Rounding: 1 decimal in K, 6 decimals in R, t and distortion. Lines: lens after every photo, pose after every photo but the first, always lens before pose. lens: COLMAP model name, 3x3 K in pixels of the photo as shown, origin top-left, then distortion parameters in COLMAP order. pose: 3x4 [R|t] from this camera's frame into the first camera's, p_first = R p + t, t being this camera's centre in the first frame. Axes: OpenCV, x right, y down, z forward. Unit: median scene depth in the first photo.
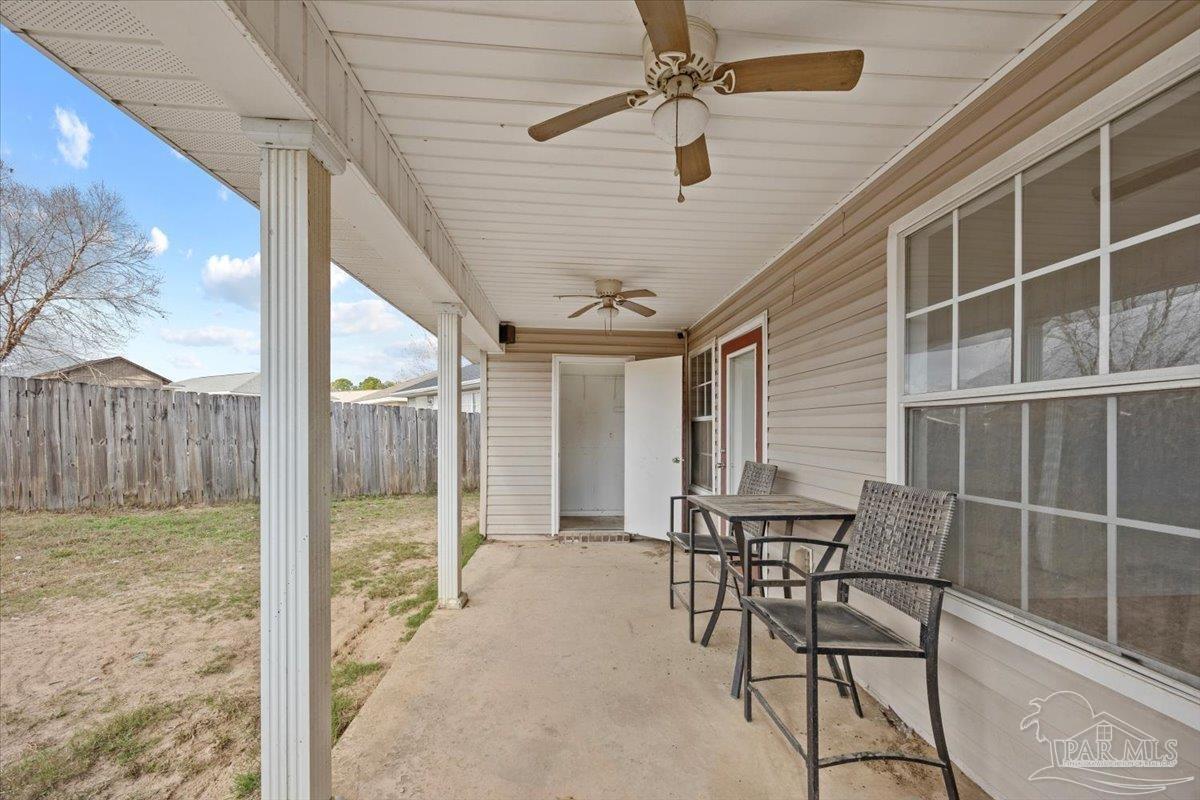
lens RADIAL K [[471.6, 0, 600.3], [0, 471.6, 429.8], [0, 0, 1]] dist [0.000207, 0.000010]
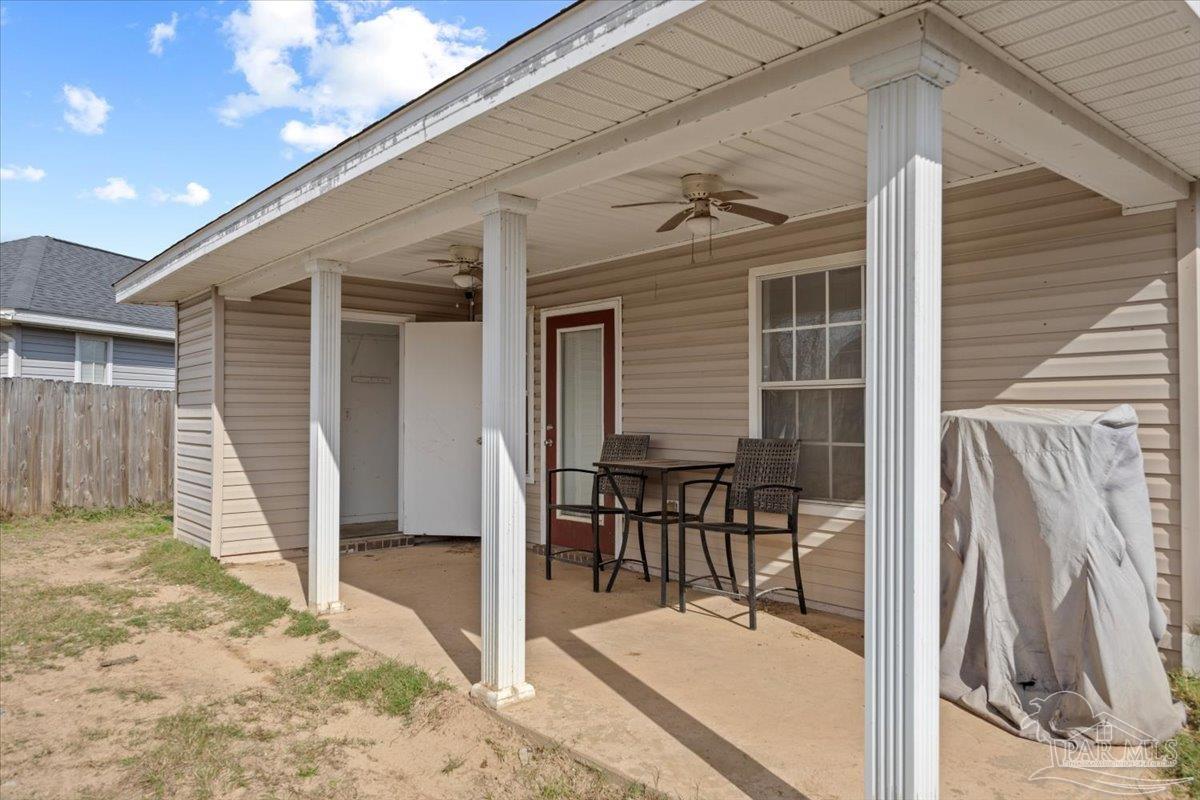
lens RADIAL K [[805.1, 0, 600.0], [0, 805.1, 400.0], [0, 0, 1]] dist [-0.001391, -0.000312]
pose [[0.803289, 0.000184, 0.595589, -1.285431], [0.005842, 0.999949, -0.008187, 0.004315], [-0.595560, 0.010056, 0.803248, -0.765645]]
